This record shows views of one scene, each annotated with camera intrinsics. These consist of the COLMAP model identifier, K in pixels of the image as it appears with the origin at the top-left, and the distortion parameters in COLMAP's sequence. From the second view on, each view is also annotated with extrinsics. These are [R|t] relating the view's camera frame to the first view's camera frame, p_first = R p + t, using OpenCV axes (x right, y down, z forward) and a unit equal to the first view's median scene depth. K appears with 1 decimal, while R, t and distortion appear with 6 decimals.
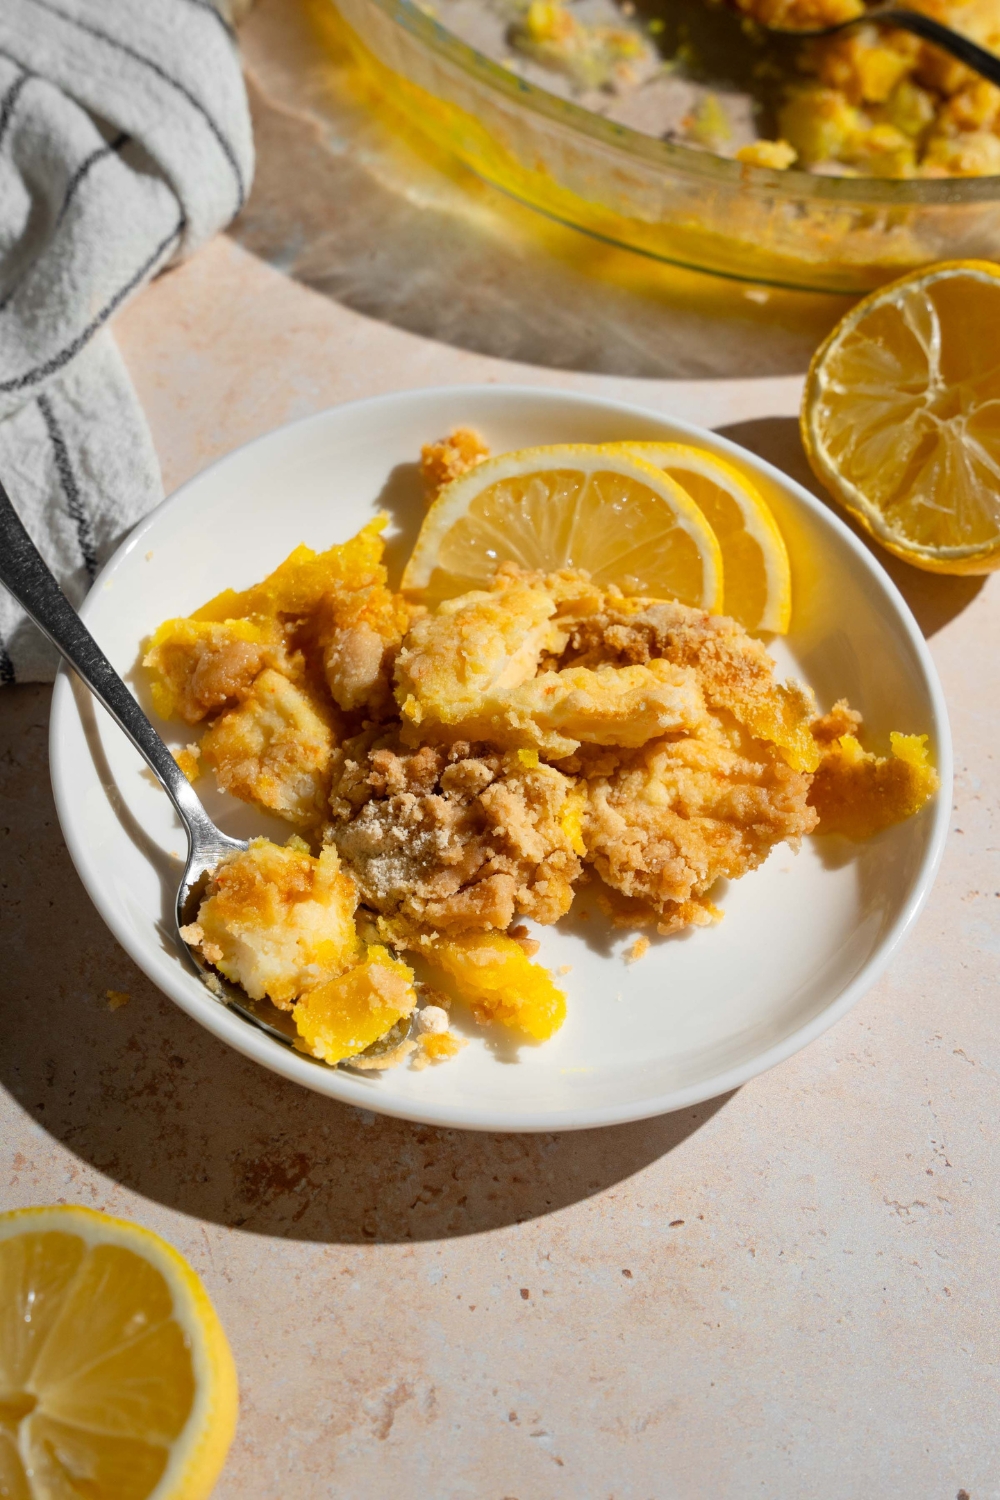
lens RADIAL K [[2458.7, 0, 522.6], [0, 2458.7, 774.4], [0, 0, 1]] dist [0.089660, 0.000000]
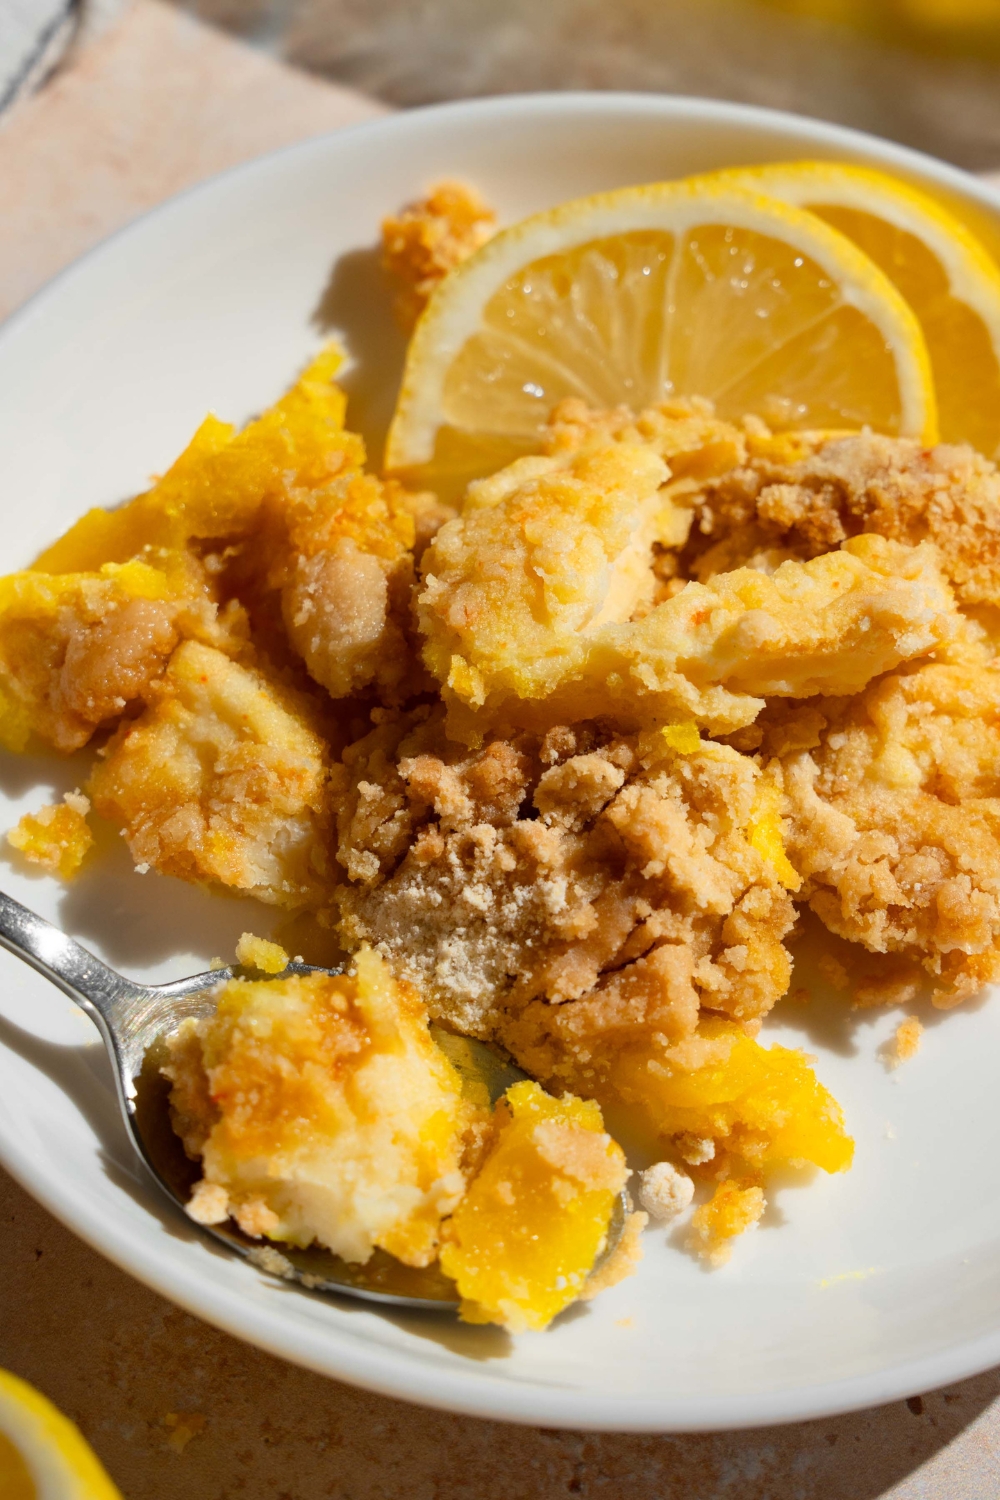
lens RADIAL K [[3451.0, 0, 599.3], [0, 3451.0, 593.0], [0, 0, 1]] dist [0.019269, 0.000000]
pose [[0.987422, -0.134093, 0.083770, -0.077693], [0.135049, 0.990822, -0.005823, -0.037762], [-0.082221, 0.017063, 0.996468, 0.199883]]
